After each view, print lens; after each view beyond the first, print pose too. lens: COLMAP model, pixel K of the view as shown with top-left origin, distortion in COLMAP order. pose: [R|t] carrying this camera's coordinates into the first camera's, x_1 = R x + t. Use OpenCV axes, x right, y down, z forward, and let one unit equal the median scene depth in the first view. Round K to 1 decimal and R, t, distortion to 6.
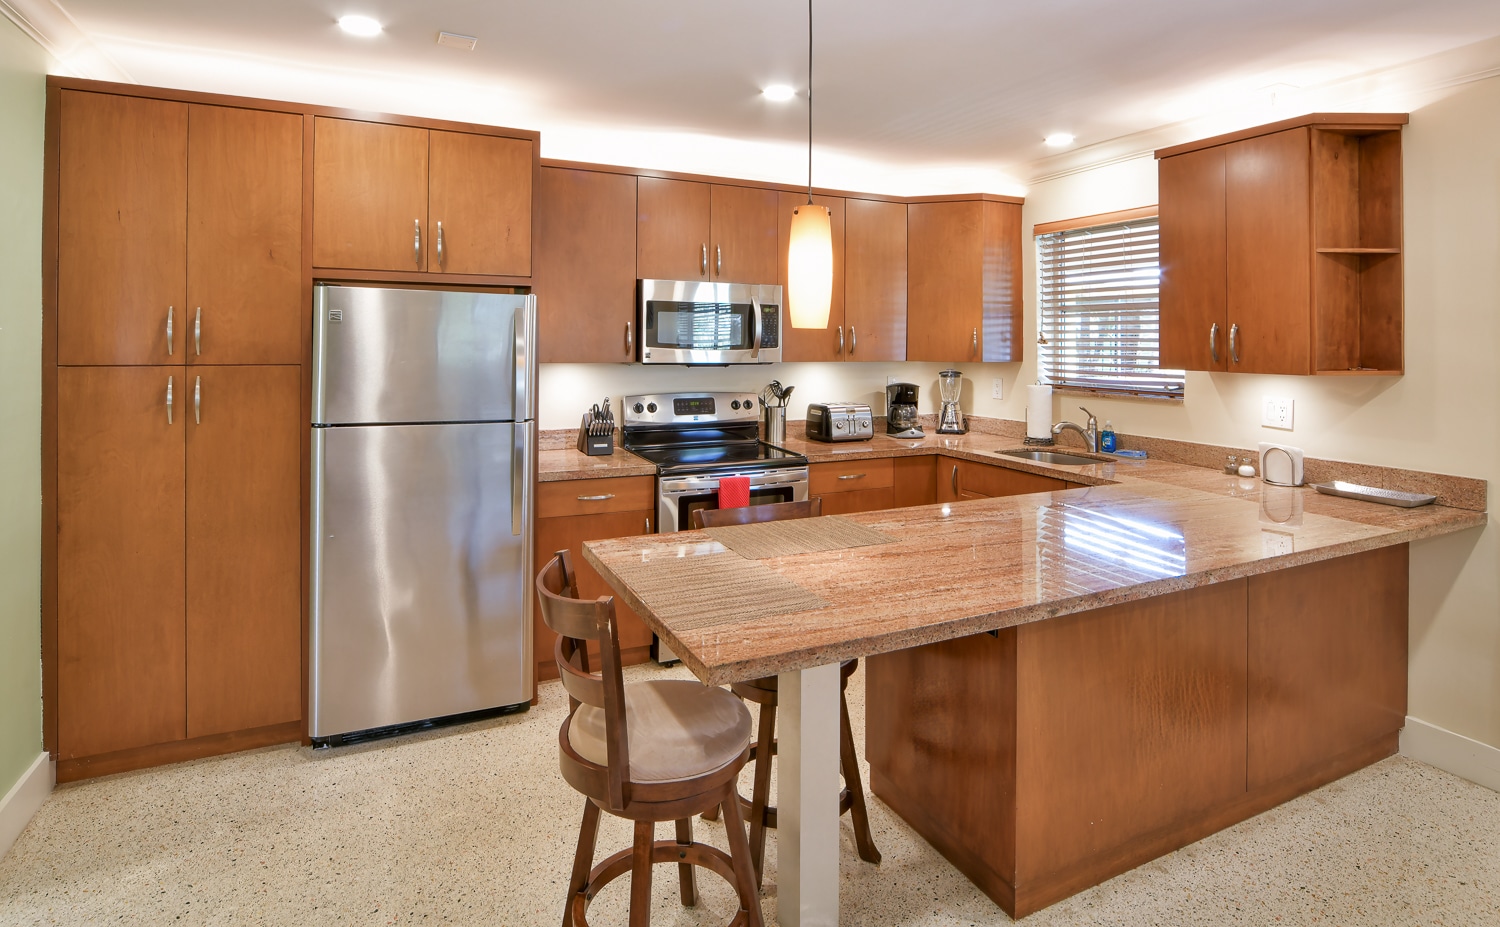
lens RADIAL K [[786.0, 0, 752.2], [0, 786.0, 340.3], [0, 0, 1]] dist [-0.003788, 0.001293]
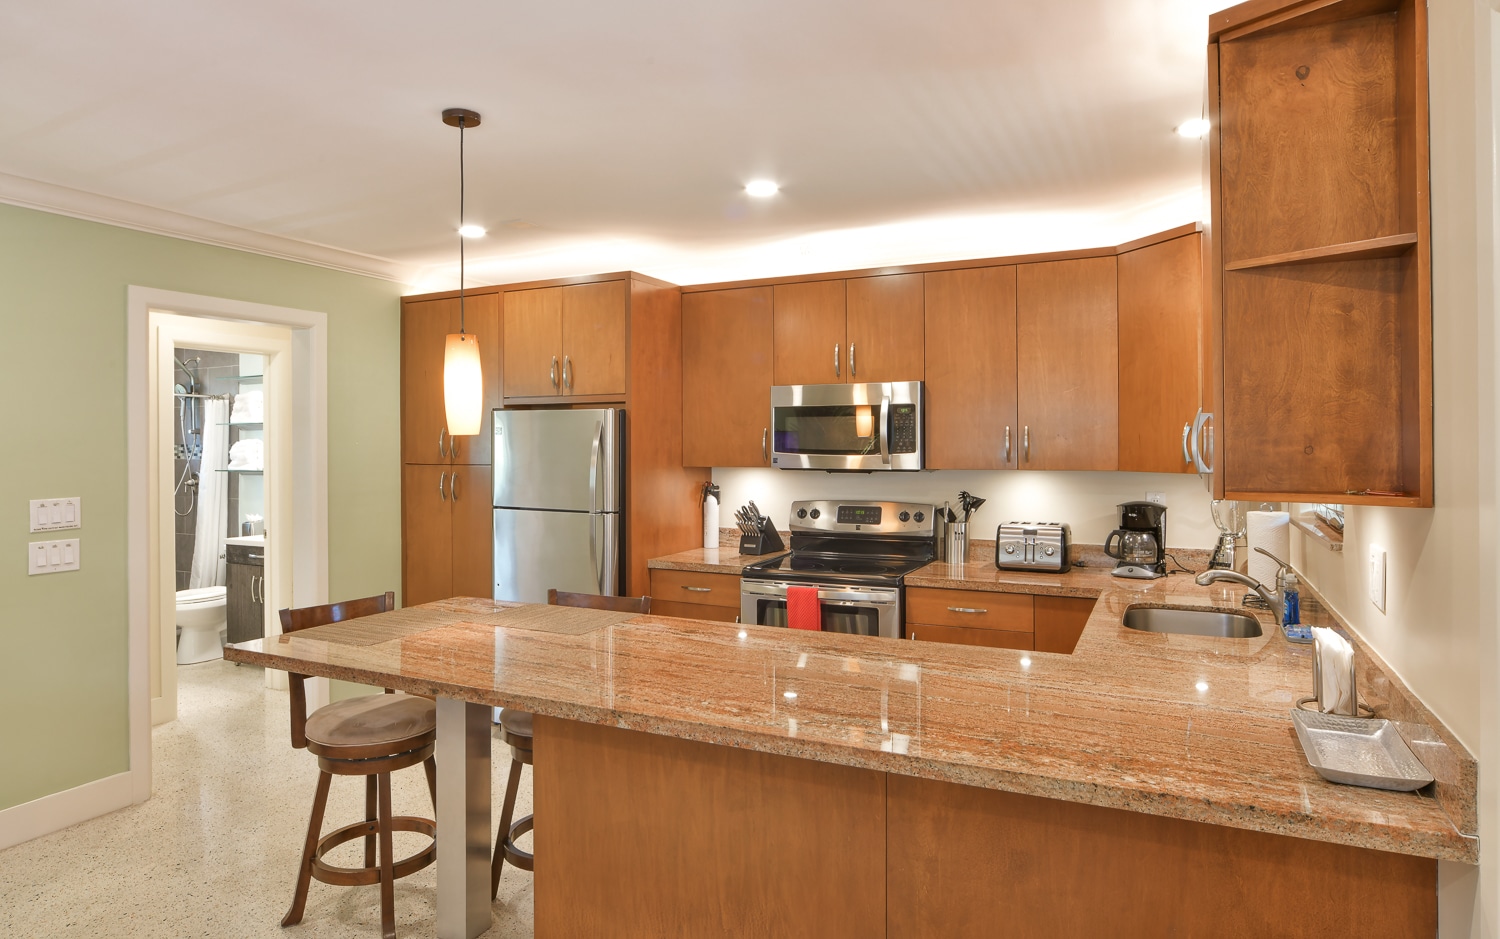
lens RADIAL K [[873.1, 0, 752.4], [0, 873.1, 448.4], [0, 0, 1]] dist [-0.019531, -0.000750]
pose [[0.617941, -0.006863, -0.786194, 0.683785], [0.006961, 0.999970, -0.003259, 0.006604], [0.786194, -0.003459, 0.617971, 0.258279]]
